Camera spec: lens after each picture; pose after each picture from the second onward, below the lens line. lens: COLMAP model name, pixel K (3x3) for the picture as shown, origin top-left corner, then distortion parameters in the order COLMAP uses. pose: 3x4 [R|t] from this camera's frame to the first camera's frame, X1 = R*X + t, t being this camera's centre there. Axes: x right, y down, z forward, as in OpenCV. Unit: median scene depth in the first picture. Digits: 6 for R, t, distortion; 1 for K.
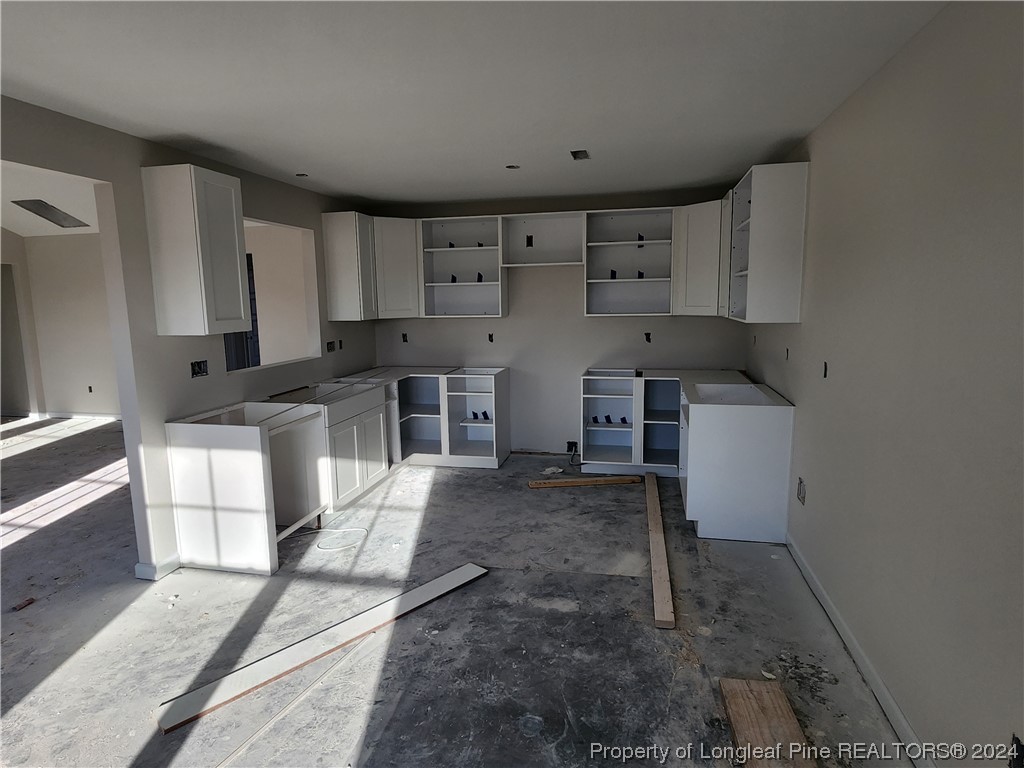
lens RADIAL K [[597.8, 0, 512.0], [0, 597.8, 384.0], [0, 0, 1]] dist [0.000392, 0.000275]
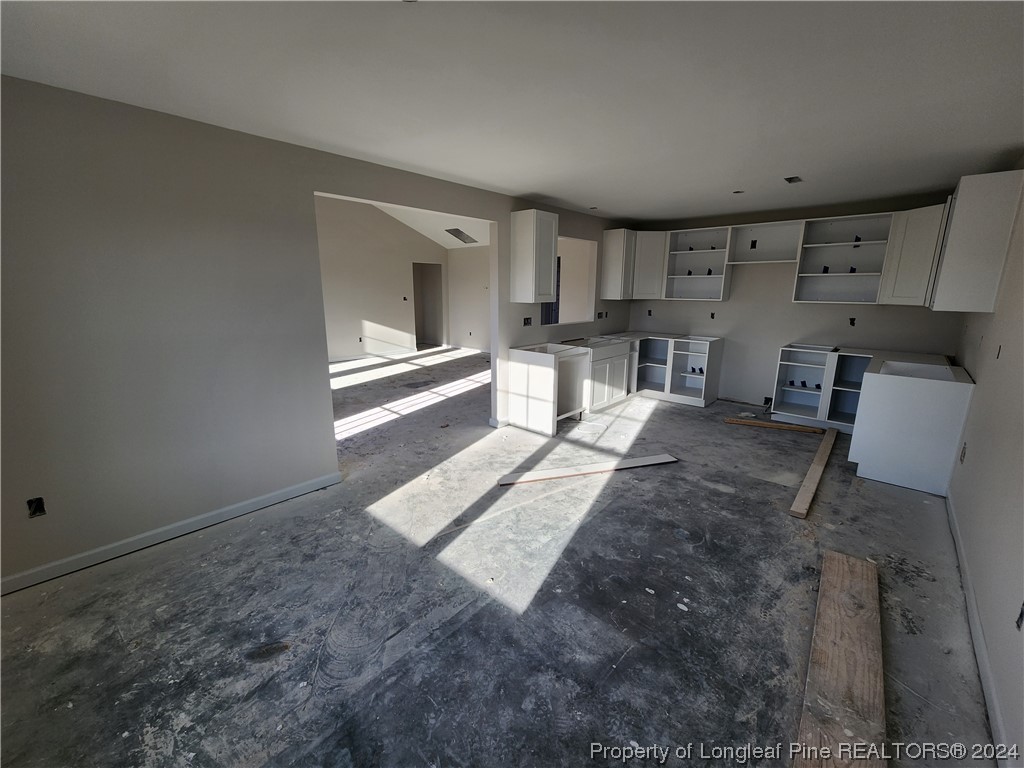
lens RADIAL K [[421.6, 0, 505.4], [0, 421.6, 380.5], [0, 0, 1]] dist [0.000214, 0.000006]
pose [[0.864148, 0.127999, -0.486687, 0.063322], [-0.090735, 0.990892, 0.099499, 0.026110], [0.494990, -0.041823, 0.867891, -0.145028]]
